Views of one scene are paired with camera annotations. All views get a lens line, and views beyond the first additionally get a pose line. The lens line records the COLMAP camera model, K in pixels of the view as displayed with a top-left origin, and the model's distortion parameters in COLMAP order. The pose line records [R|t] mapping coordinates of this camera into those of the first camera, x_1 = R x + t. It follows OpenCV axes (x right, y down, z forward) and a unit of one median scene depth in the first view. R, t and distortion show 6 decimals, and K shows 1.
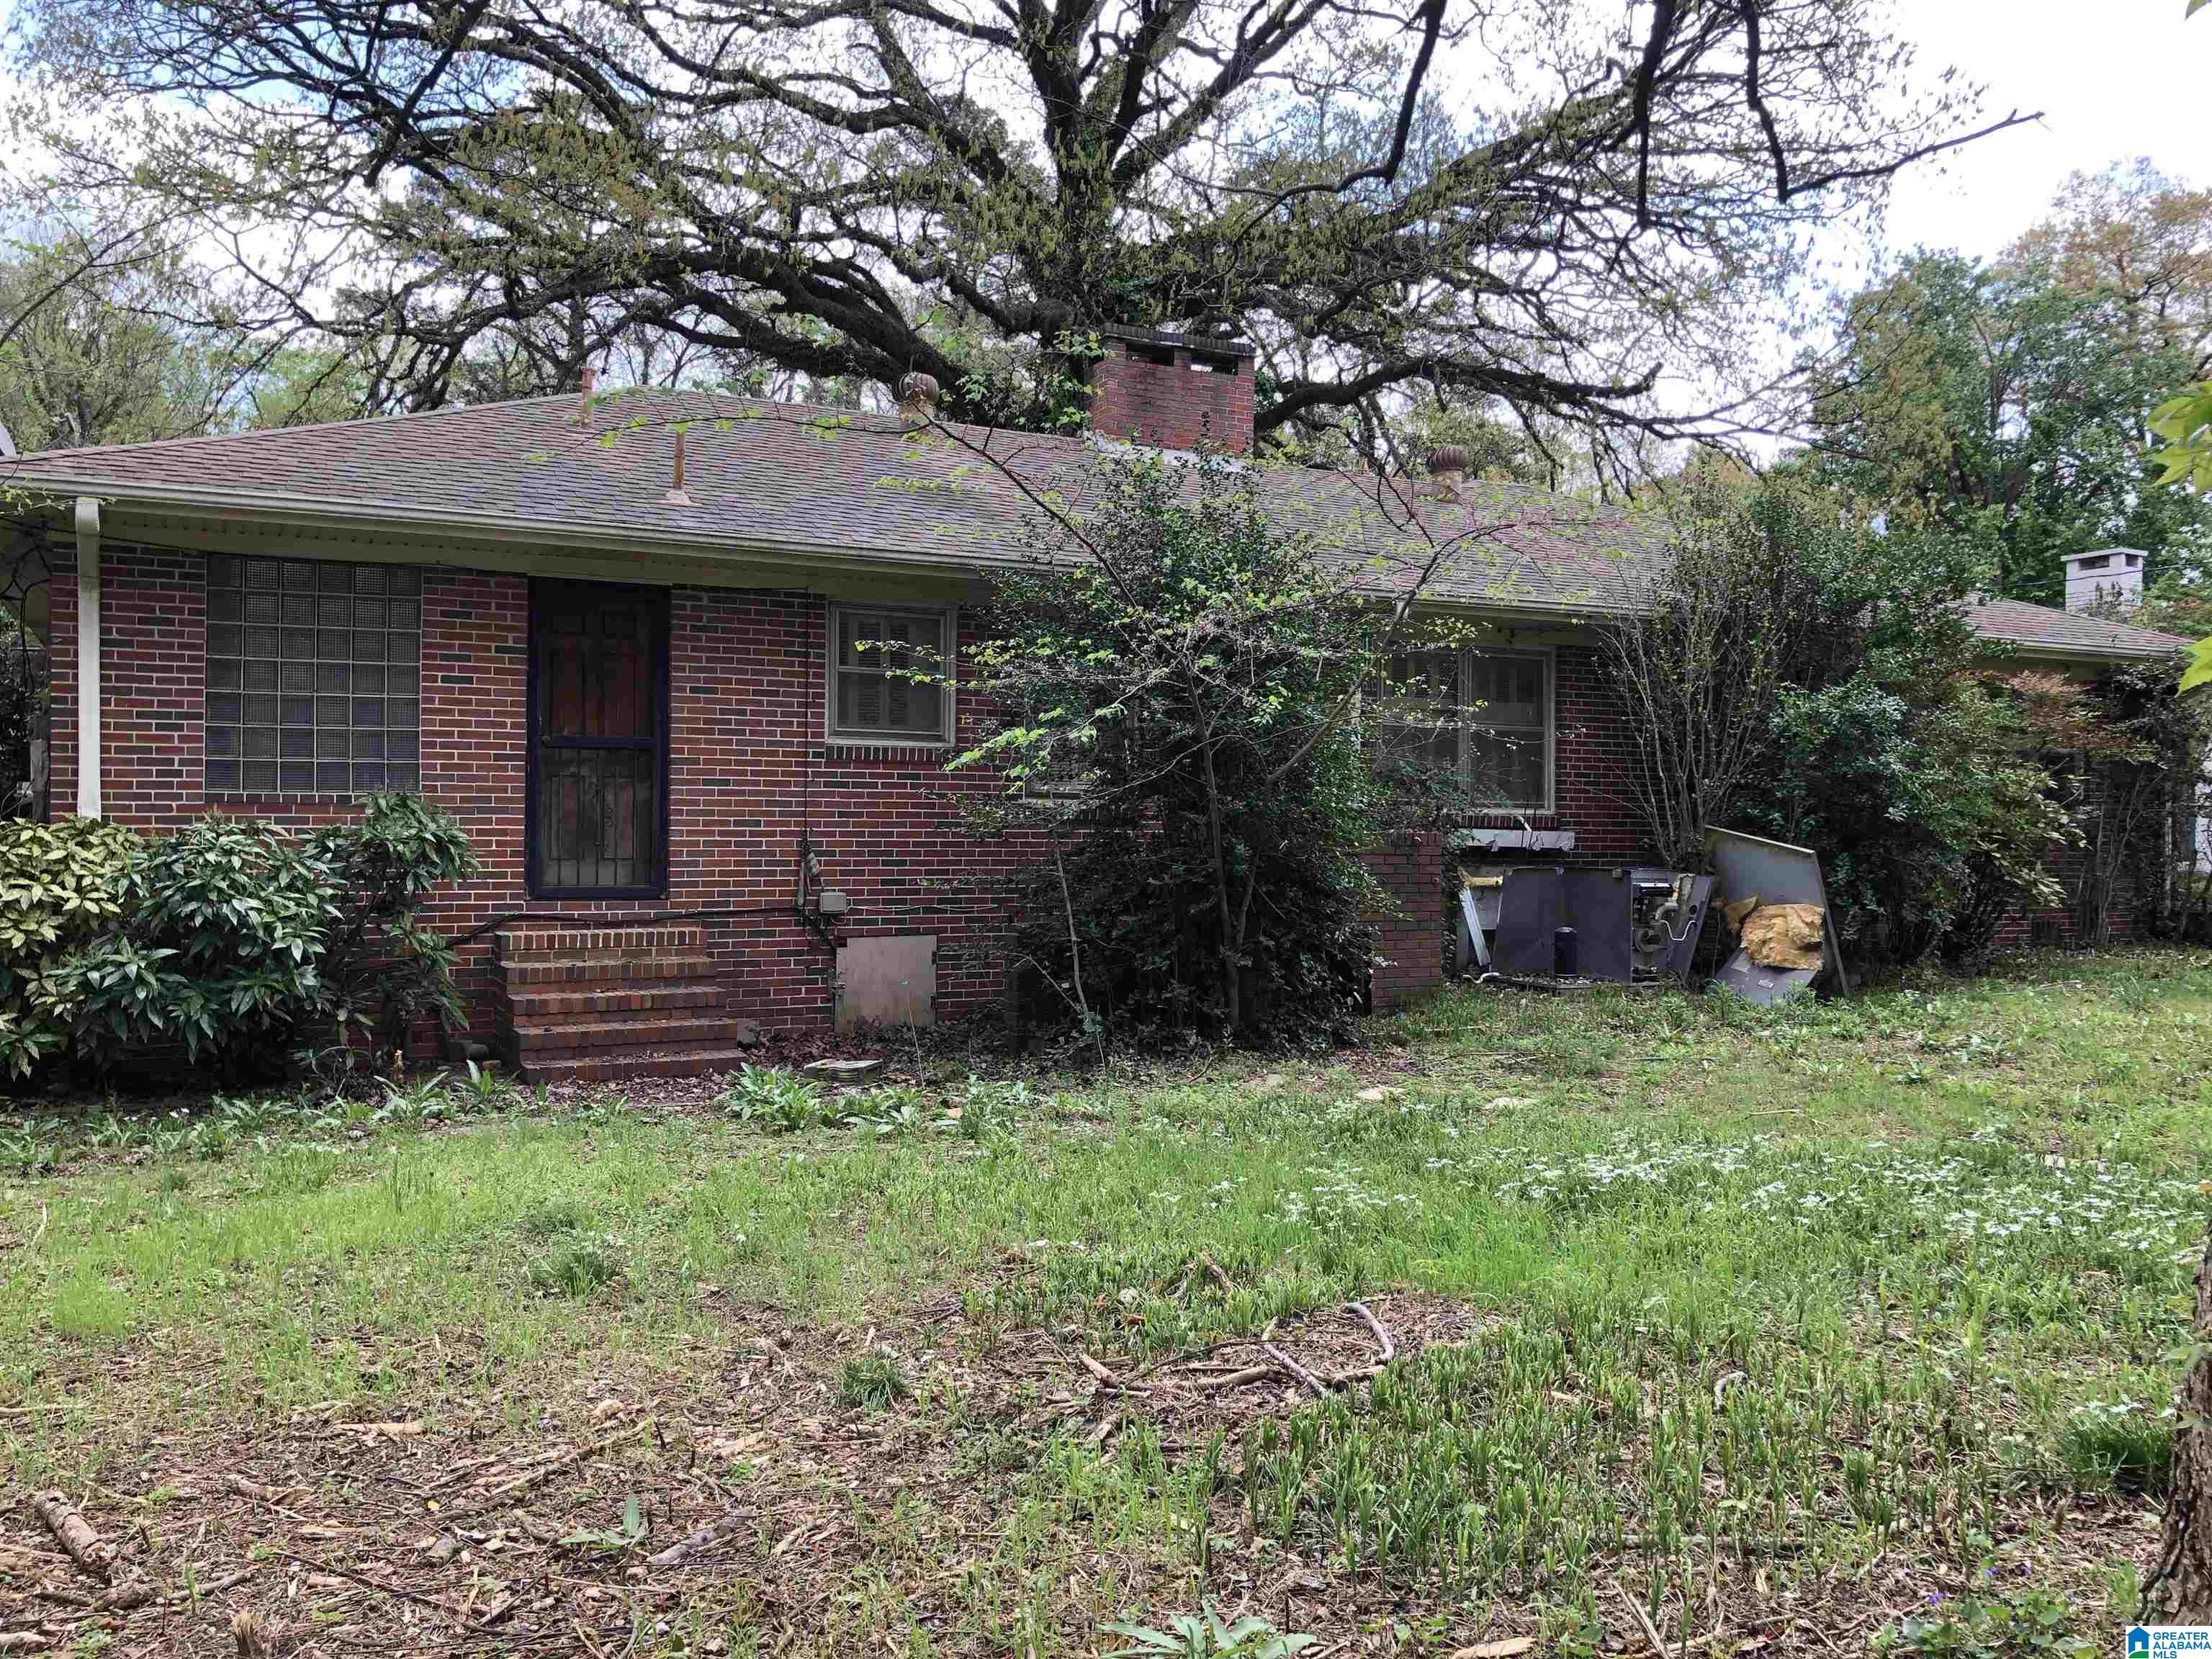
lens RADIAL K [[1803.6, 0, 1106.0], [0, 1803.6, 829.5], [0, 0, 1]] dist [0.015901, -0.006439]
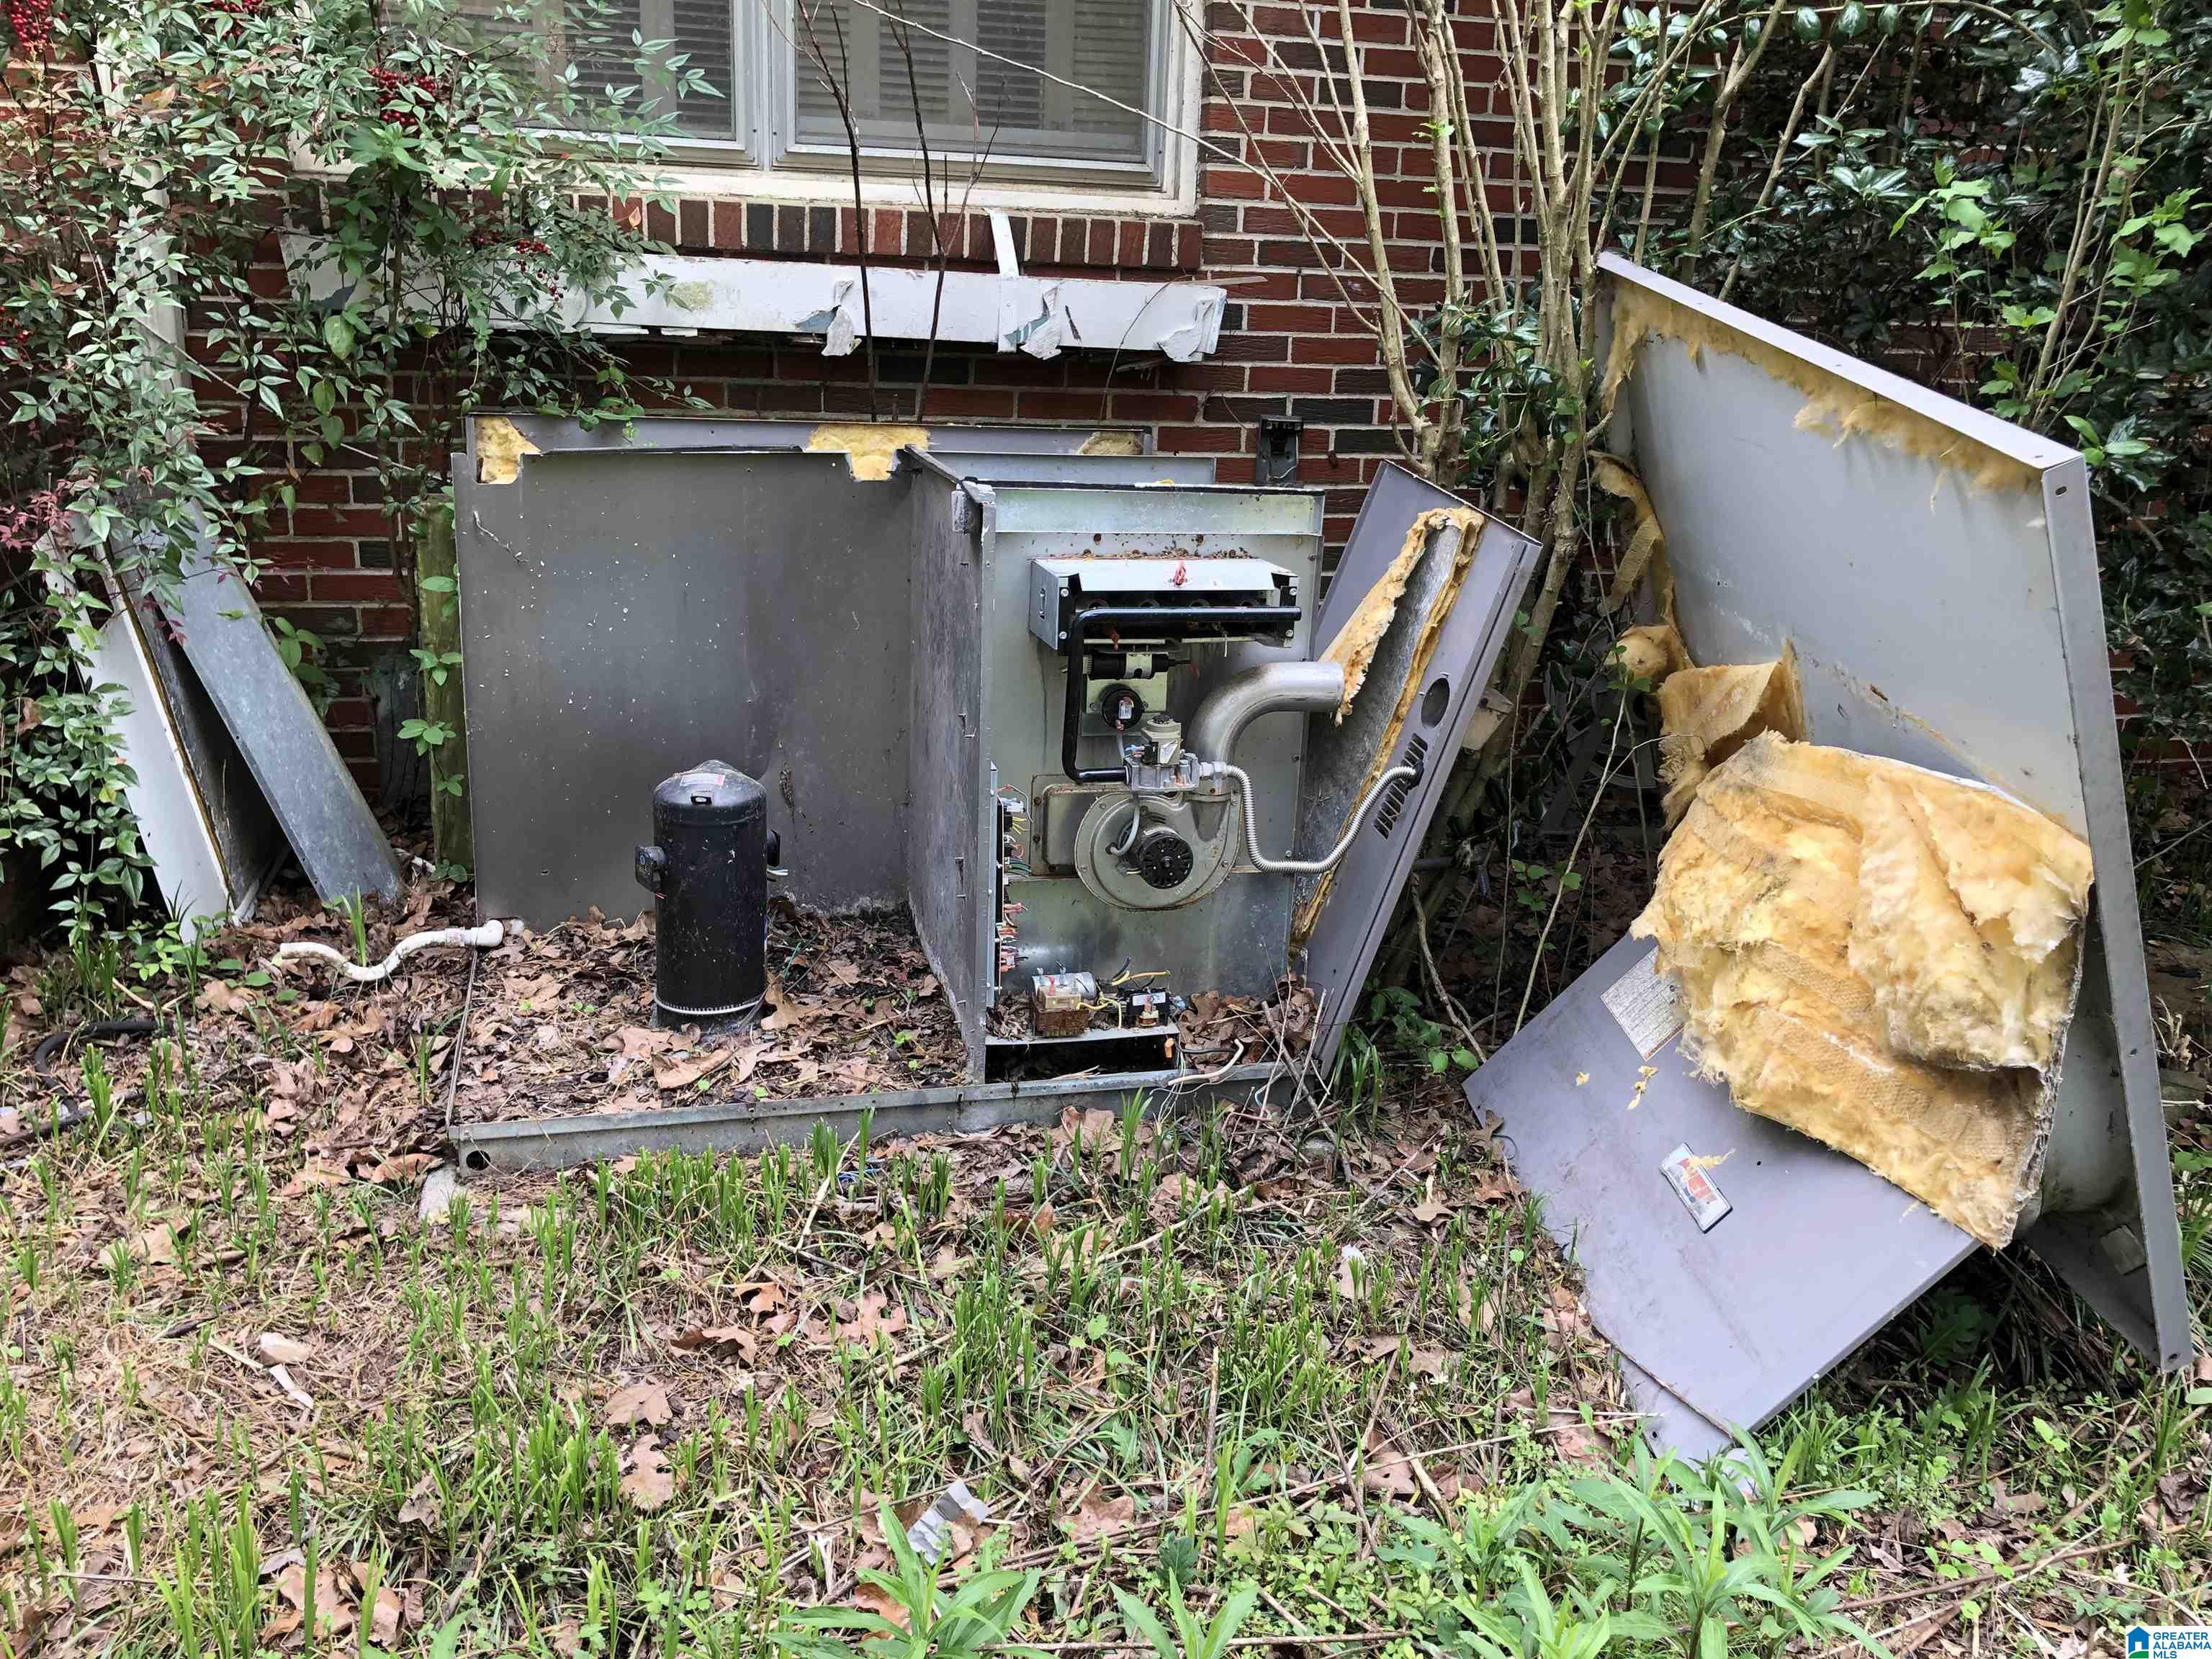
lens RADIAL K [[1803.6, 0, 1106.0], [0, 1803.6, 829.5], [0, 0, 1]] dist [0.015901, -0.006439]
pose [[0.972115, 0.081374, -0.219934, 0.340321], [-0.016288, 0.959029, 0.282839, 0.003547], [0.233939, -0.271370, 0.933612, 0.820984]]
